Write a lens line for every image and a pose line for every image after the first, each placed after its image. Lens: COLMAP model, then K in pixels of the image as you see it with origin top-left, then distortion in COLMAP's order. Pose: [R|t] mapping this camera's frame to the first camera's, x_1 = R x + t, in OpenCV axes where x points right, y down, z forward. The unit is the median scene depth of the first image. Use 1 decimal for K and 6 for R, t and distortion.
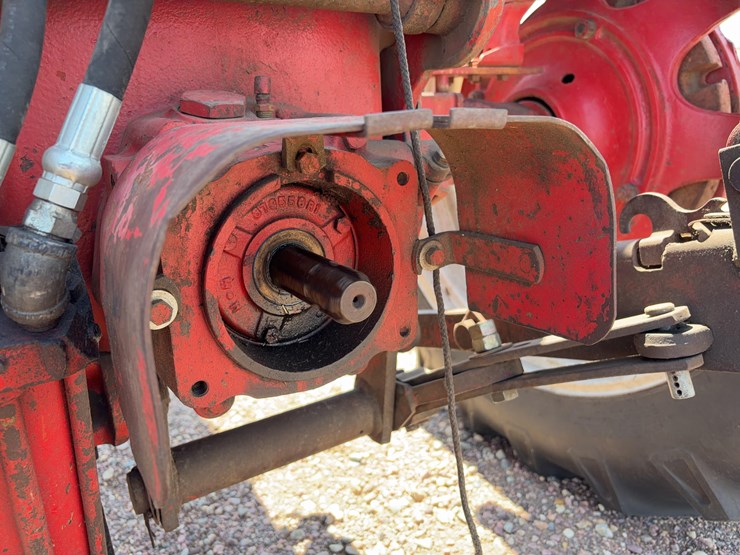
lens RADIAL K [[561.4, 0, 372.6], [0, 561.4, 272.3], [0, 0, 1]] dist [0.042749, -0.046292]
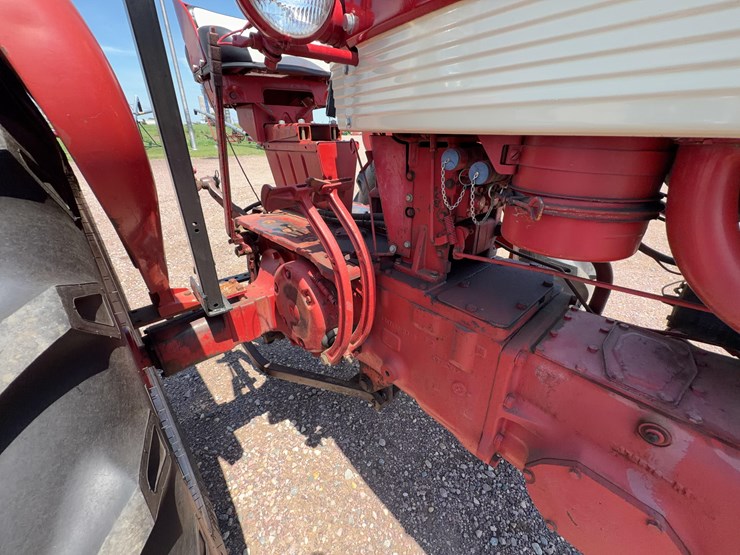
lens RADIAL K [[295.4, 0, 364.9], [0, 295.4, 283.7], [0, 0, 1]] dist [-0.000126, 0.000720]
pose [[-0.986107, 0.116478, -0.118429, -0.271920], [0.005941, 0.737229, 0.675616, -0.971008], [0.166003, 0.665527, -0.727679, 1.651468]]
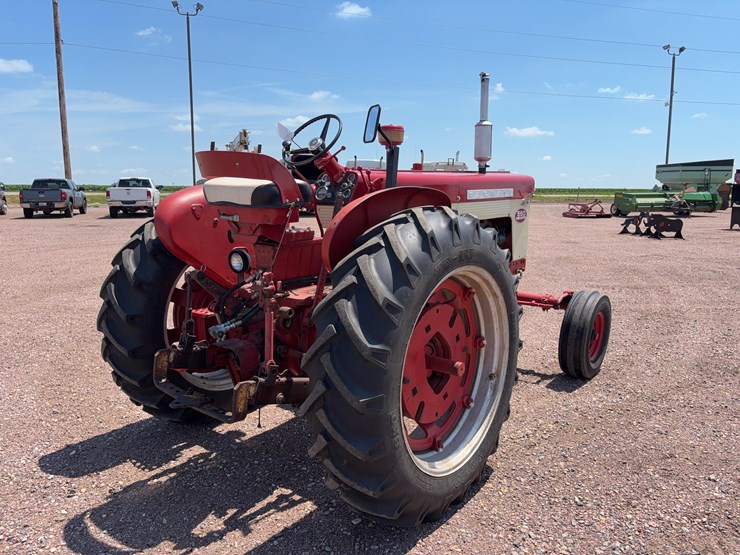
lens RADIAL K [[561.4, 0, 367.8], [0, 561.4, 278.0], [0, 0, 1]] dist [0.042749, -0.046292]
pose [[0.311642, 0.198822, -0.929166, 2.768096], [-0.255229, 0.959443, 0.119697, -0.907576], [0.915280, 0.199848, 0.349748, -0.133665]]
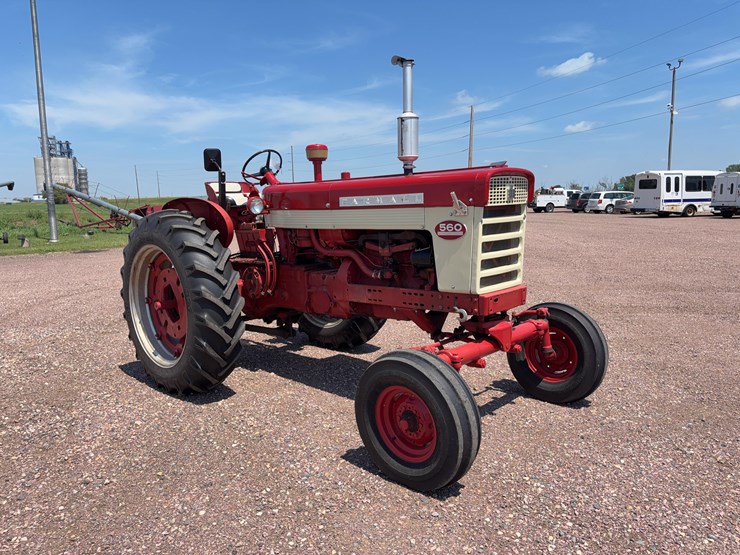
lens RADIAL K [[561.4, 0, 369.5], [0, 561.4, 279.1], [0, 0, 1]] dist [0.042749, -0.046292]
pose [[-0.968252, 0.101325, -0.228520, -0.049281], [0.005510, 0.922595, 0.385731, -2.183817], [0.249915, 0.372226, -0.893863, 5.520768]]
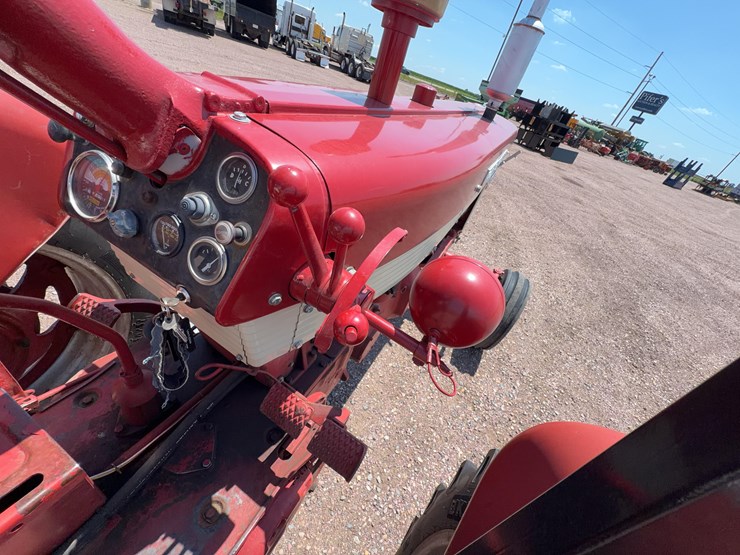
lens RADIAL K [[295.4, 0, 369.5], [0, 295.4, 277.2], [0, 0, 1]] dist [-0.000126, 0.000720]
pose [[0.451444, 0.669421, -0.589978, -0.052758], [-0.499475, 0.737477, 0.454589, -1.186191], [0.739407, 0.089458, 0.667289, 0.698486]]
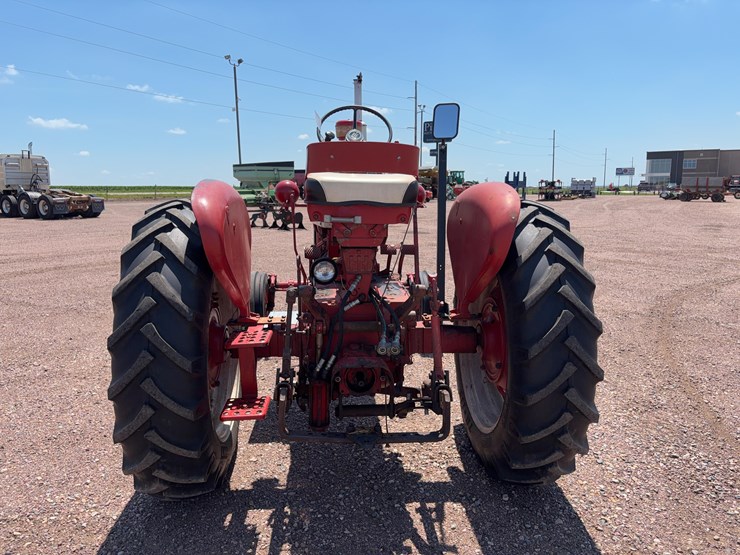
lens RADIAL K [[561.4, 0, 367.6], [0, 561.4, 279.3], [0, 0, 1]] dist [0.042749, -0.046292]
pose [[0.877118, 0.124438, -0.463874, 1.117096], [-0.158830, 0.986662, -0.035645, -0.357662], [0.453251, 0.104942, 0.885184, -1.912109]]
